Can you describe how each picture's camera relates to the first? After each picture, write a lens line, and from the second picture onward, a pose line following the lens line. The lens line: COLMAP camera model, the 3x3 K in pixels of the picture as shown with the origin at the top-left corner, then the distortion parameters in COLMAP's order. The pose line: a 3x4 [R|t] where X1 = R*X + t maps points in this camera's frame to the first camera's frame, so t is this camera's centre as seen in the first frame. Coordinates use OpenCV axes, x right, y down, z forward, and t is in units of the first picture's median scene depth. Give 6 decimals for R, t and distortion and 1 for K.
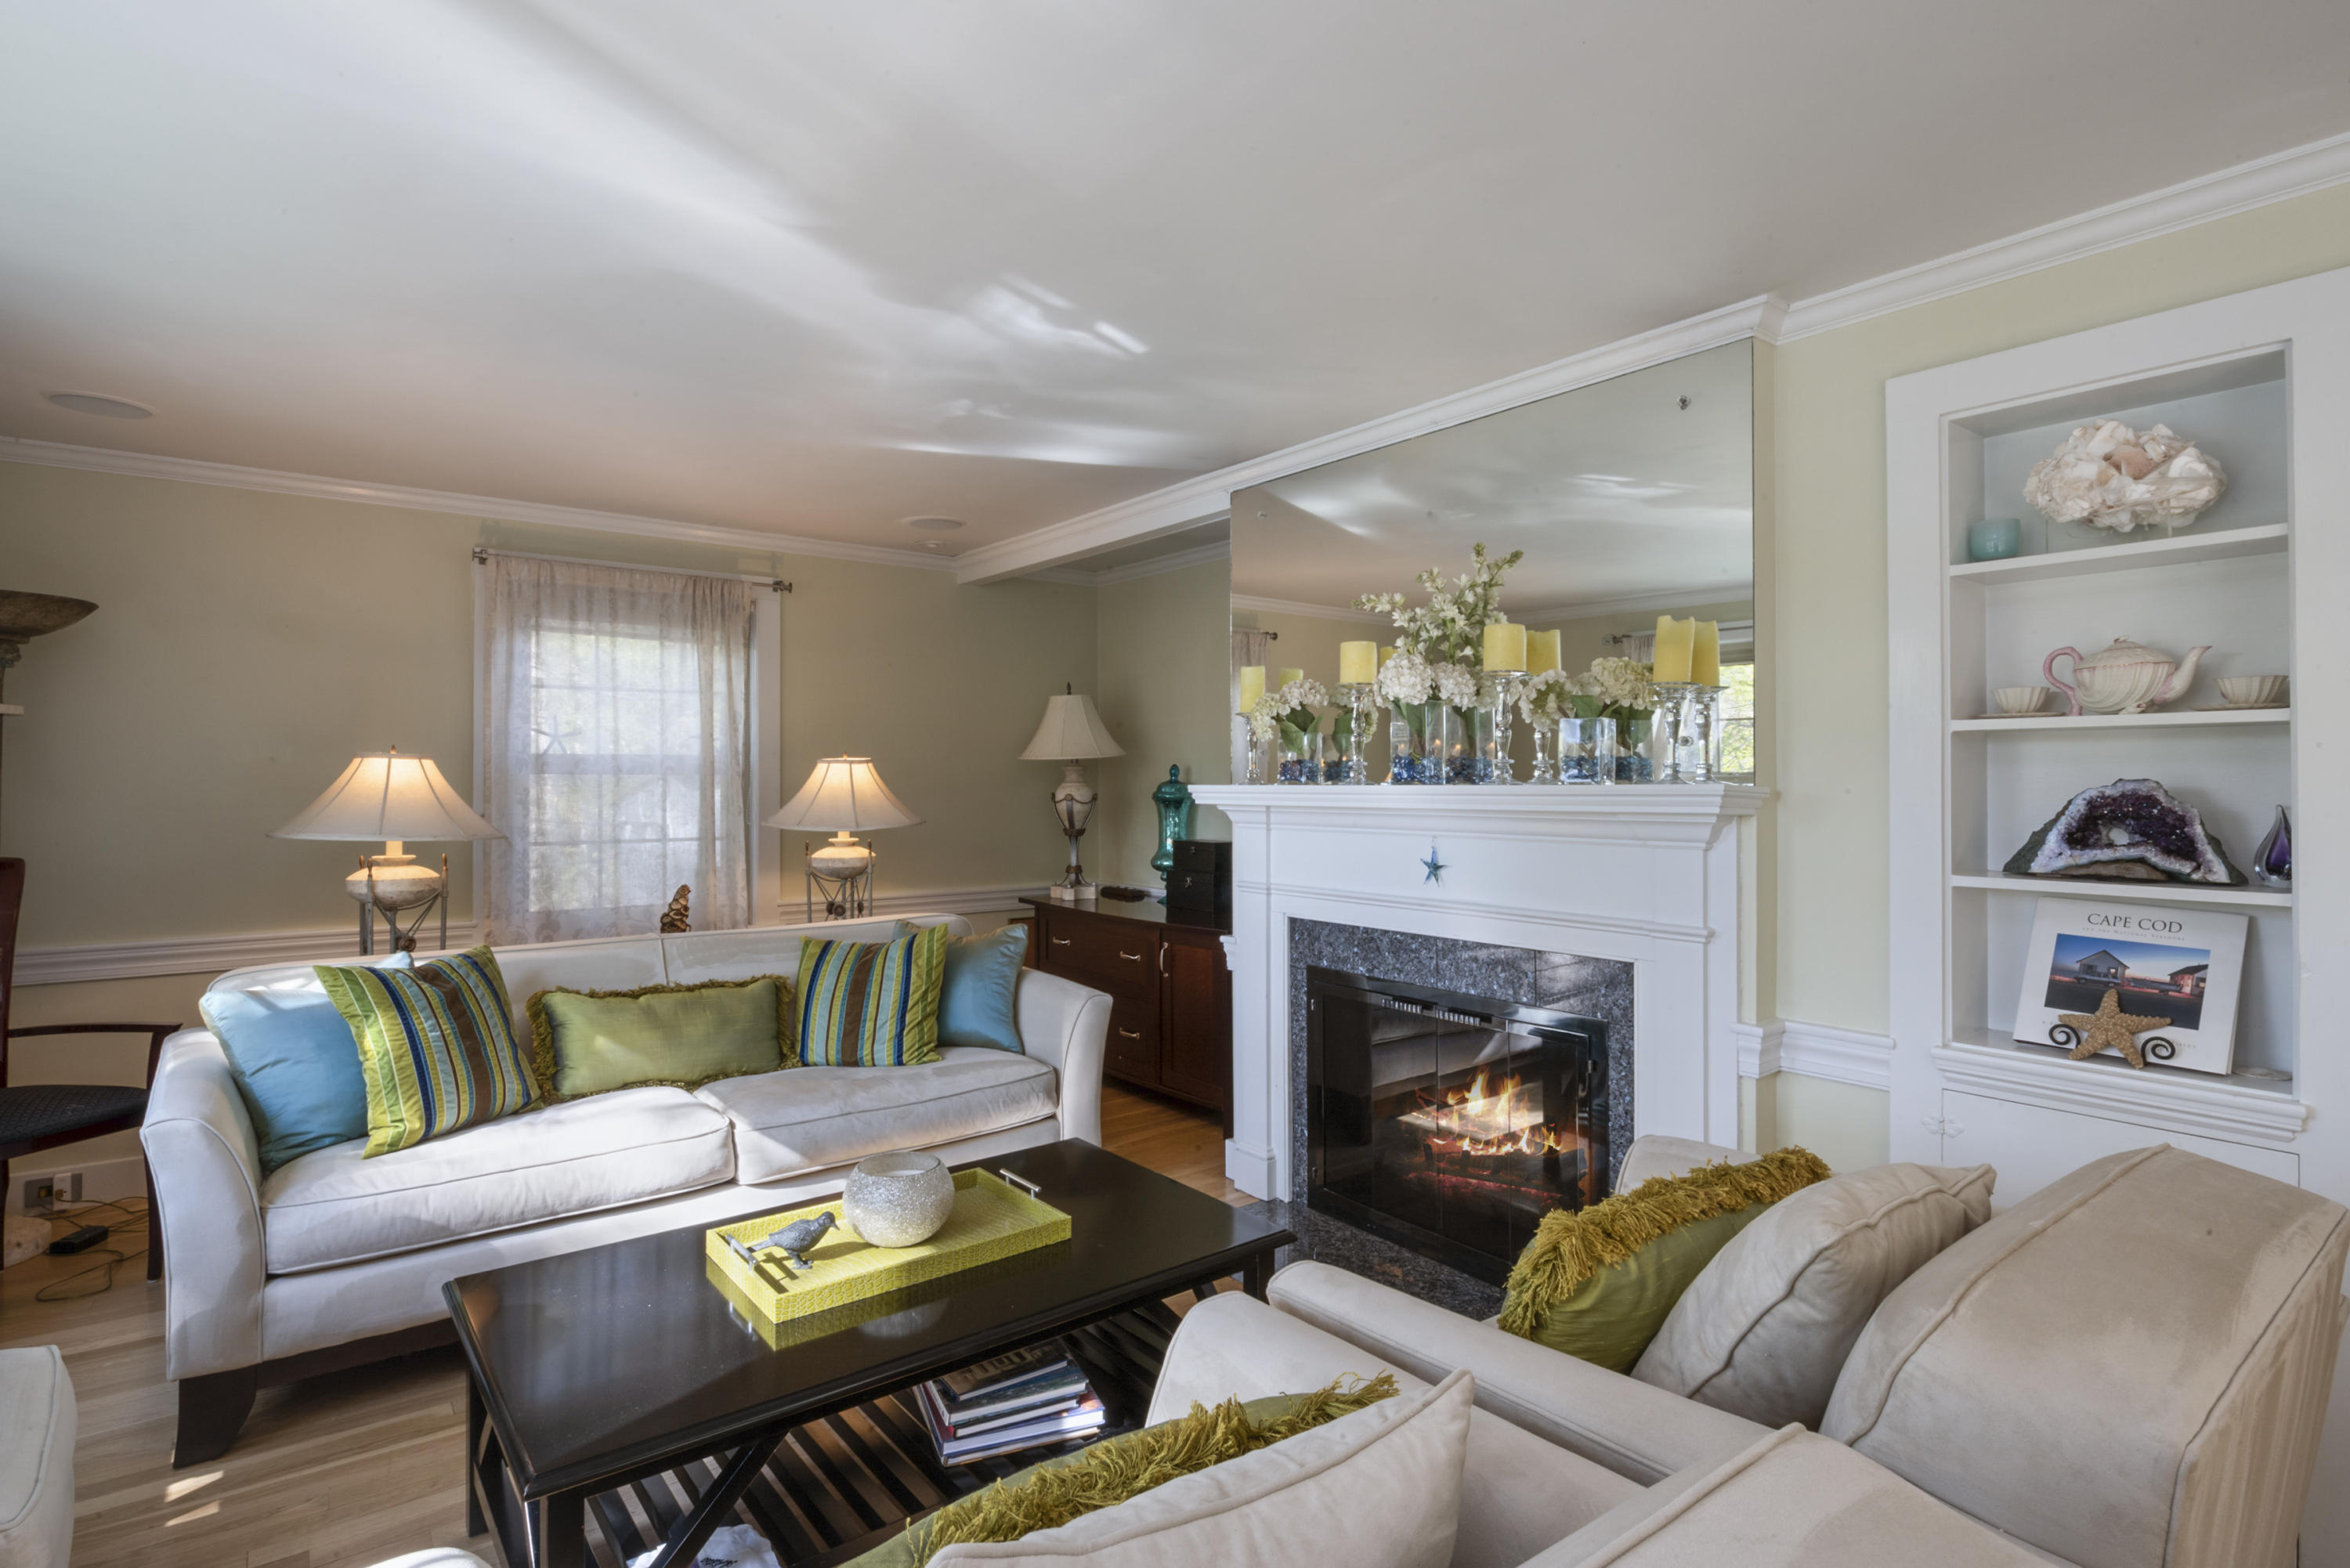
lens RADIAL K [[1173.0, 0, 1182.5], [0, 1173.0, 773.2], [0, 0, 1]] dist [0.004723, 0.000555]
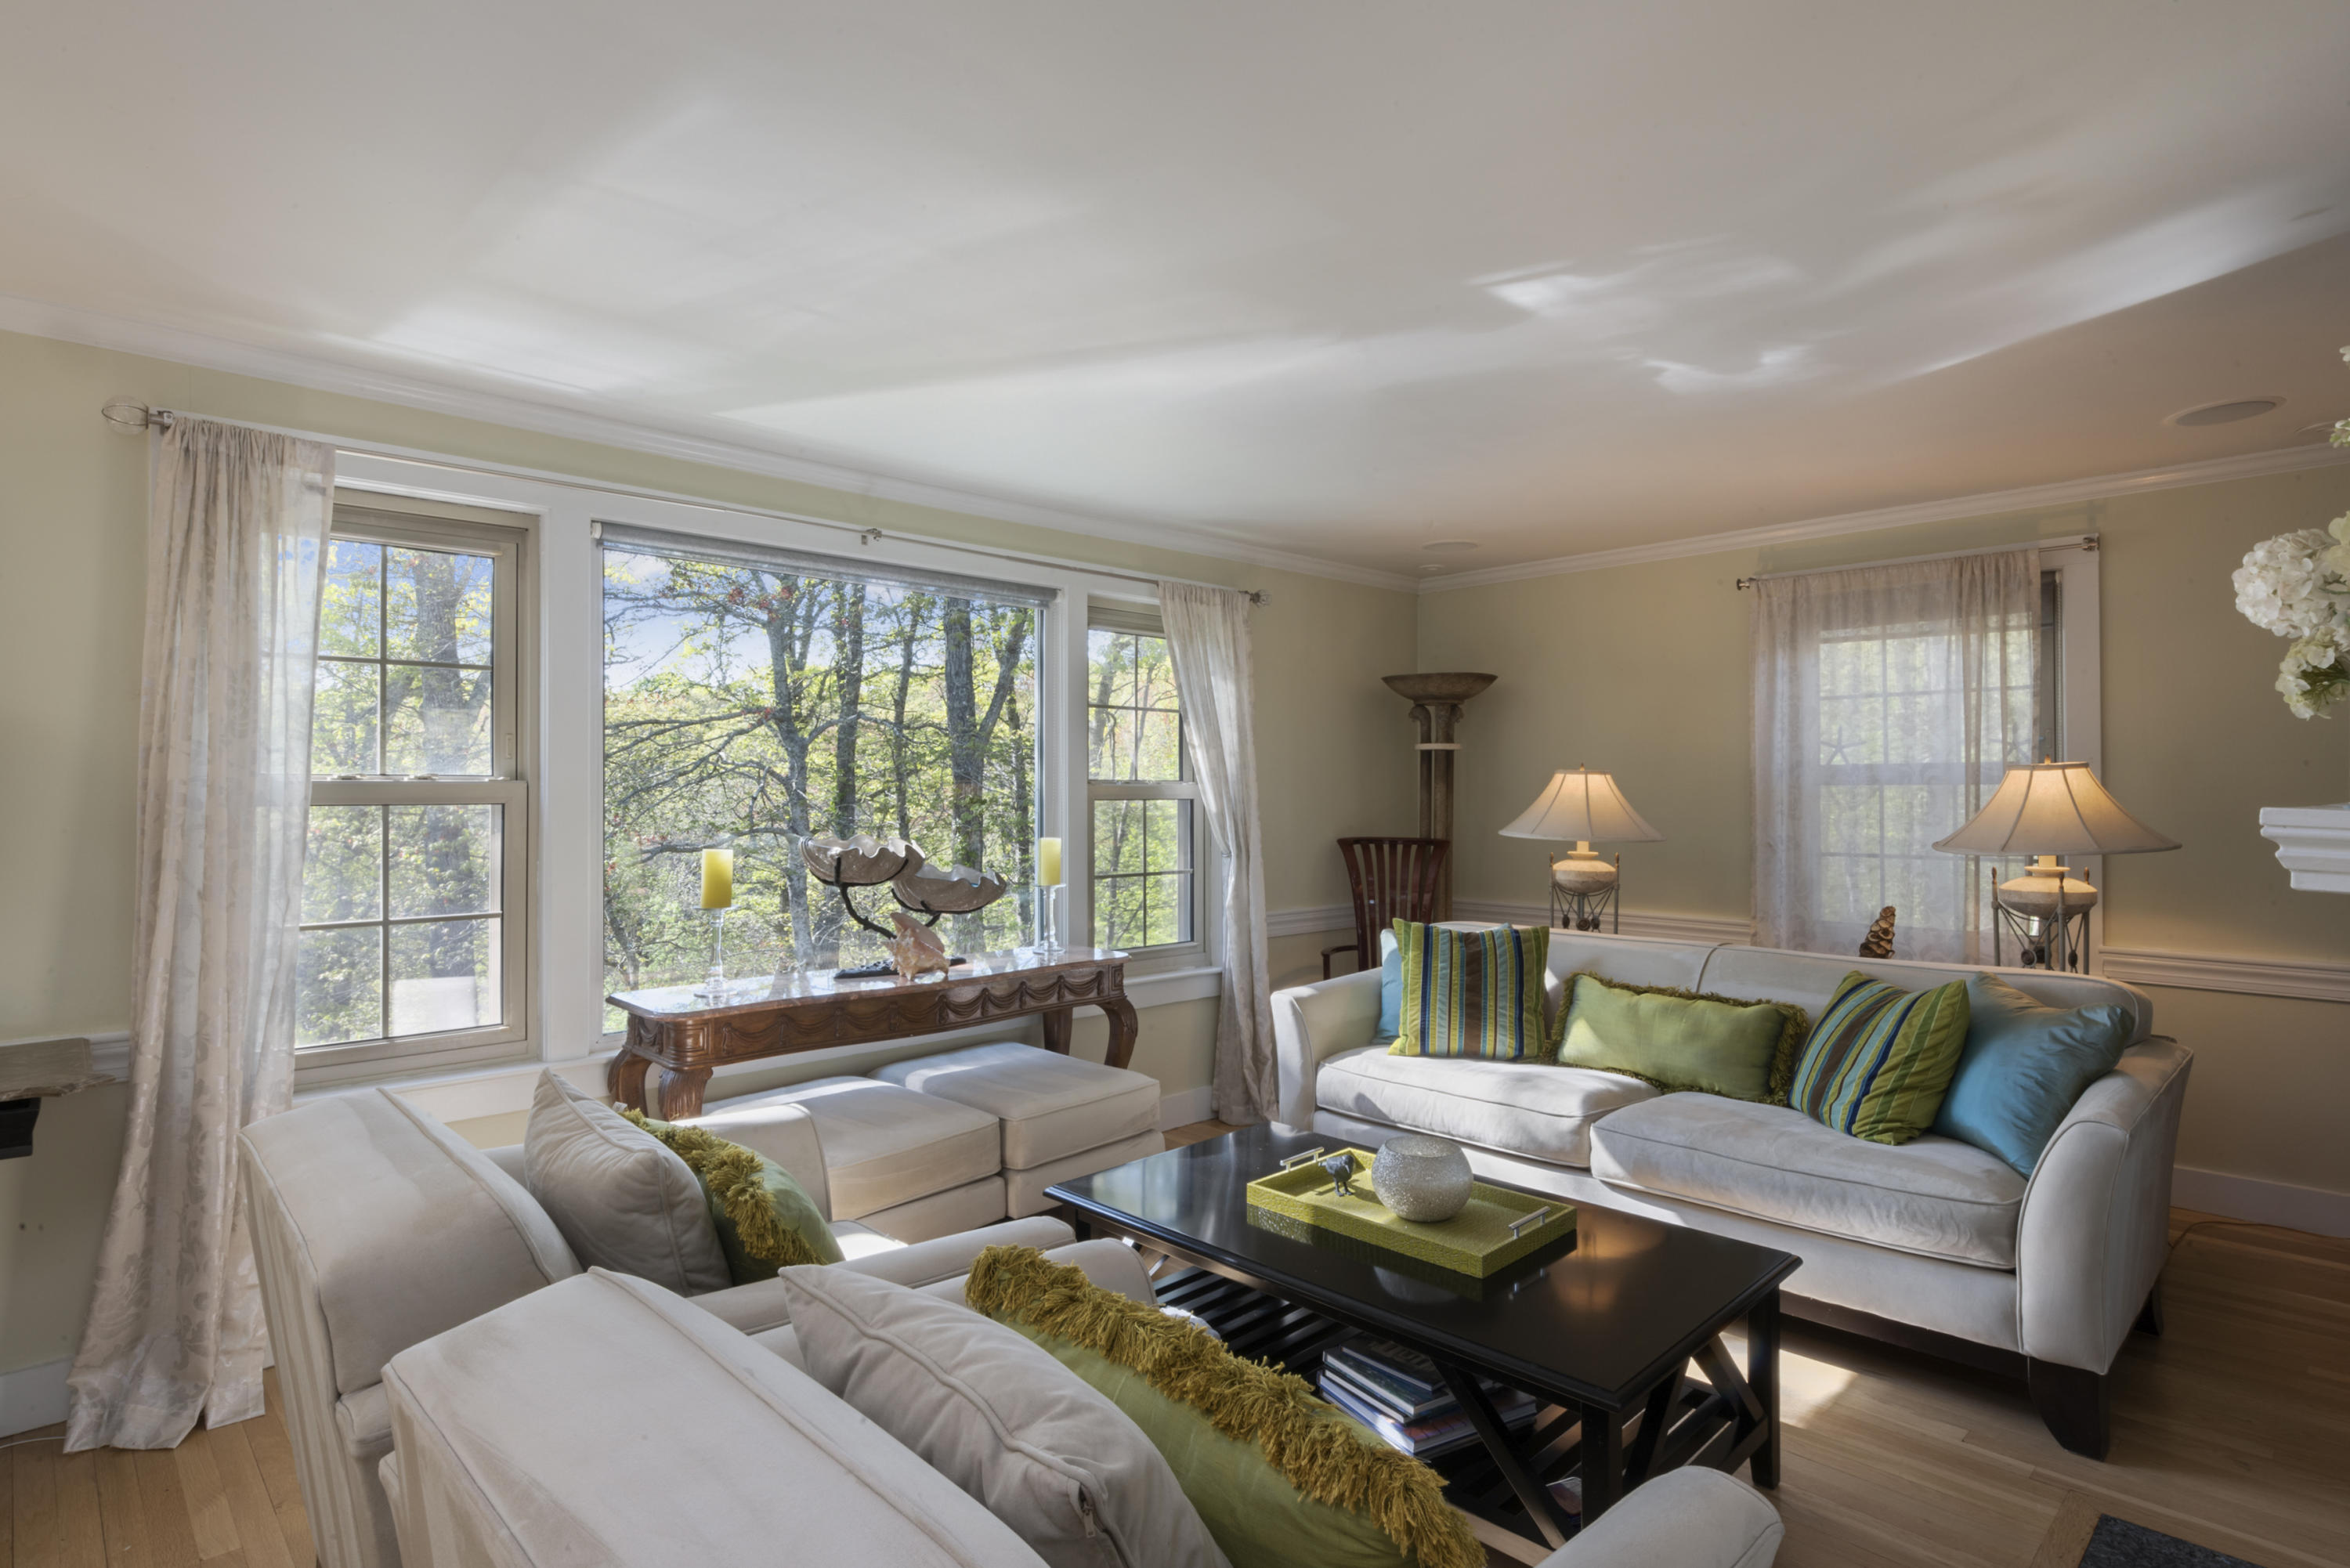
lens RADIAL K [[1228.2, 0, 1187.7], [0, 1228.2, 776.6], [0, 0, 1]] dist [0.001067, -0.001200]
pose [[0.106177, -0.011212, -0.994284, 0.552558], [0.007065, 0.999920, -0.010521, 0.000949], [0.994322, -0.005908, 0.106248, 0.424113]]
